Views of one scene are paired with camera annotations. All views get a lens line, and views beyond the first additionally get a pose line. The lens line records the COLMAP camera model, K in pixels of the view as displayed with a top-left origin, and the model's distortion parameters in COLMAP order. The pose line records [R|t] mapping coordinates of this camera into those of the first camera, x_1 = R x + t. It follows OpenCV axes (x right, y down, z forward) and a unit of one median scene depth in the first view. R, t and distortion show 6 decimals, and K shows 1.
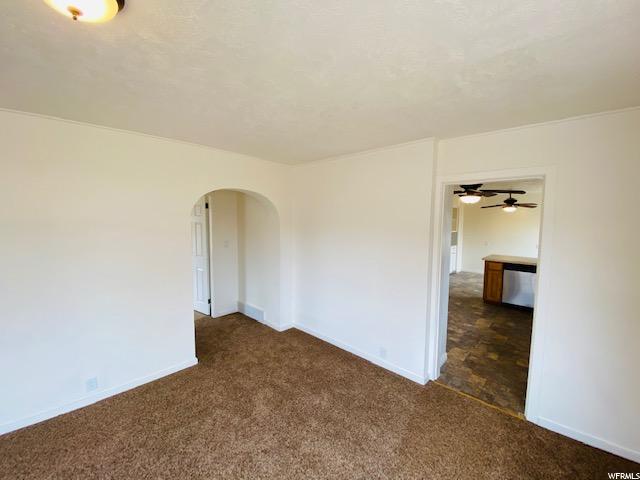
lens RADIAL K [[263.9, 0, 322.2], [0, 263.9, 240.7], [0, 0, 1]] dist [0.001231, -0.000069]
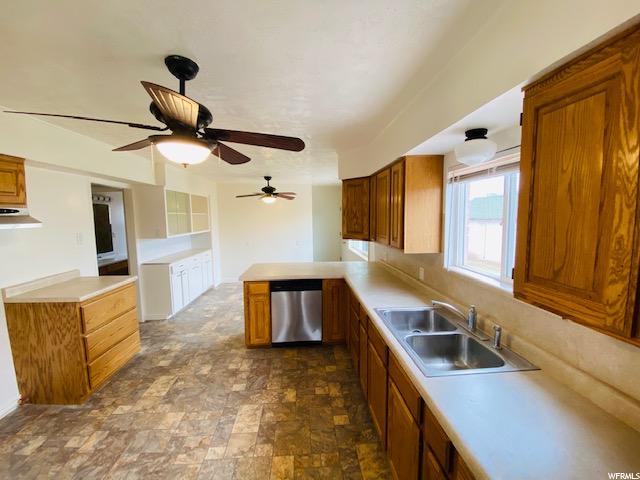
lens RADIAL K [[263.9, 0, 322.2], [0, 263.9, 240.7], [0, 0, 1]] dist [0.001231, -0.000069]
pose [[0.679421, -0.079761, 0.729400, 0.314580], [0.066519, 0.996676, 0.047027, -0.032658], [-0.730727, 0.016568, 0.682469, 0.468976]]
